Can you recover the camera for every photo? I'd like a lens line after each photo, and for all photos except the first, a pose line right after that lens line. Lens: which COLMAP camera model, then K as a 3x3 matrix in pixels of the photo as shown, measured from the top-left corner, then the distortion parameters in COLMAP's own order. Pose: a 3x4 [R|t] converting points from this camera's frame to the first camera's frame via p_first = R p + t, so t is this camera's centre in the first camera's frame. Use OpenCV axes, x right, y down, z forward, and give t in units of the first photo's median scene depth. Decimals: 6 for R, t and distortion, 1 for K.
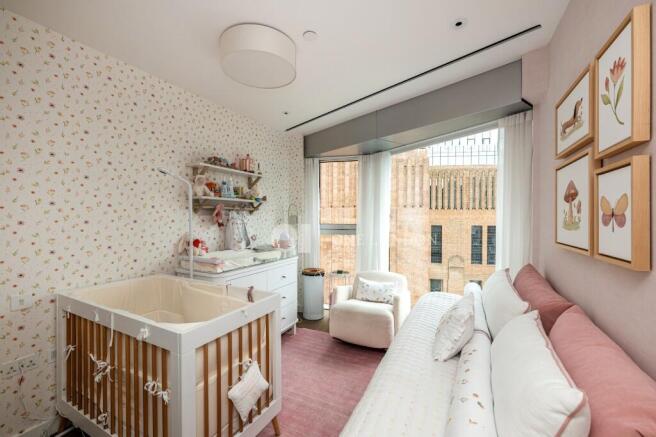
lens RADIAL K [[265.3, 0, 326.9], [0, 265.3, 217.5], [0, 0, 1]] dist [-0.001614, -0.000056]
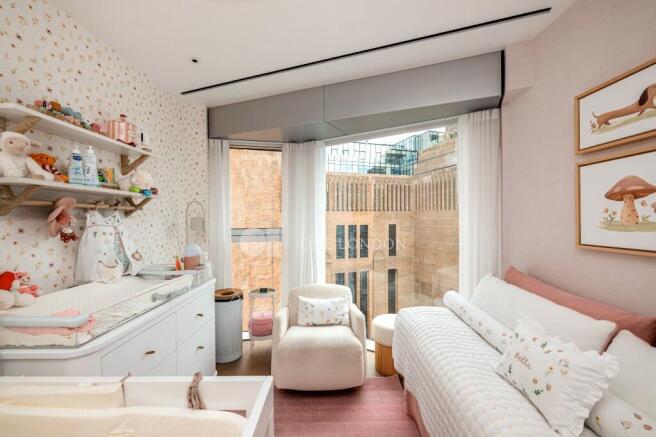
lens RADIAL K [[260.9, 0, 321.2], [0, 260.9, 218.3], [0, 0, 1]] dist [-0.003204, -0.001634]
pose [[0.891559, -0.010818, 0.452775, -0.170416], [0.011594, 0.999932, 0.001061, -0.004082], [-0.452755, 0.004304, 0.891624, 0.292191]]
